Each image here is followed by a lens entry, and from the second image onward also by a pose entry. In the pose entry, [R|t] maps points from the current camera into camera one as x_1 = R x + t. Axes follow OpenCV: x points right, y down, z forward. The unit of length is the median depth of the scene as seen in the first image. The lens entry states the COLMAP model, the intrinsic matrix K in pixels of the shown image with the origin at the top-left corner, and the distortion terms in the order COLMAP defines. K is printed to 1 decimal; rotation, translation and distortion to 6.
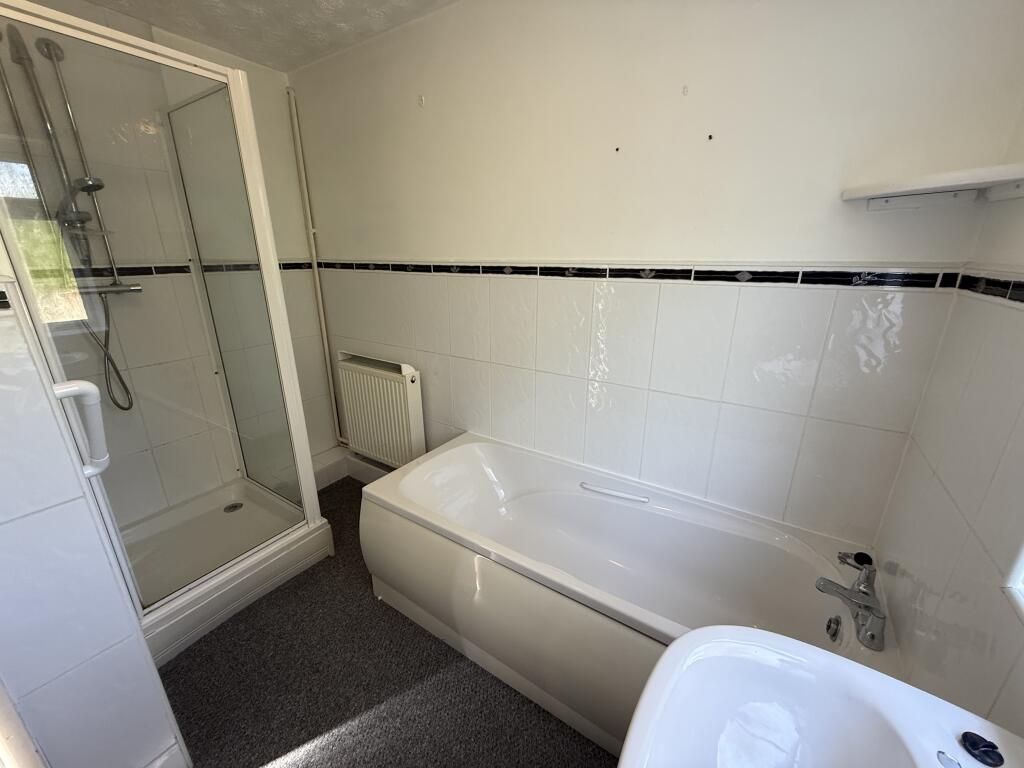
lens RADIAL K [[411.6, 0, 512.0], [0, 411.6, 384.0], [0, 0, 1]] dist [-0.000762, -0.000036]
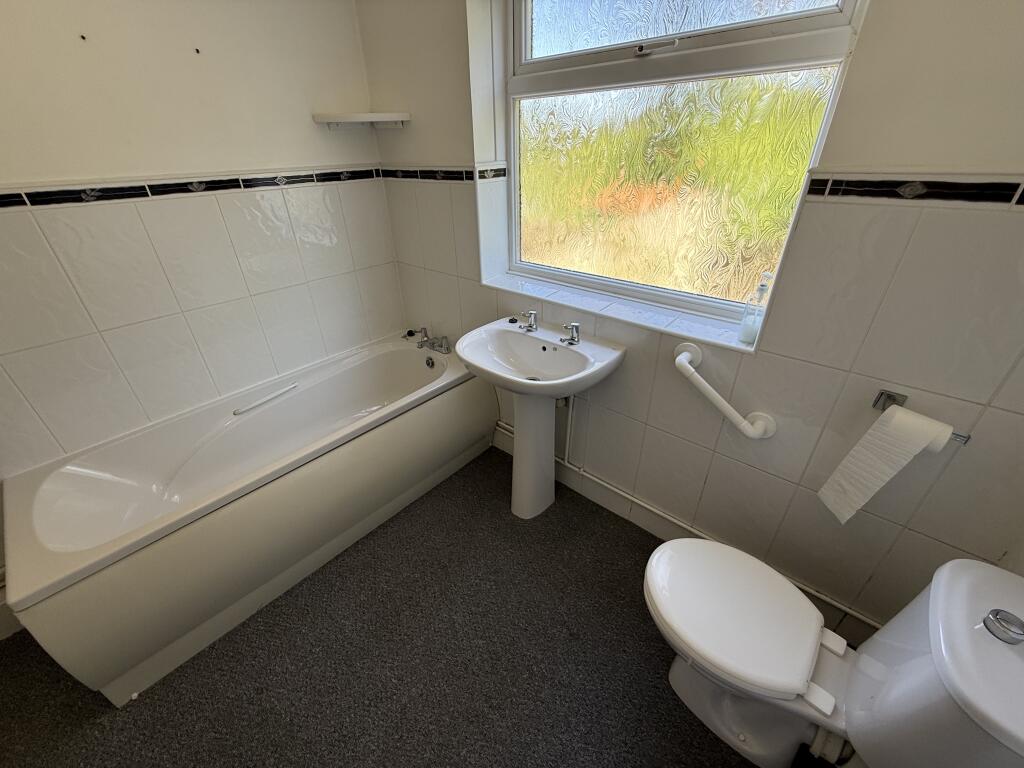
lens RADIAL K [[411.6, 0, 512.0], [0, 411.6, 384.0], [0, 0, 1]] dist [-0.000762, -0.000036]
pose [[0.124226, -0.495383, 0.859746, -0.818861], [0.324295, 0.839145, 0.436655, -0.052934], [-0.937764, 0.224568, 0.264894, 0.107135]]
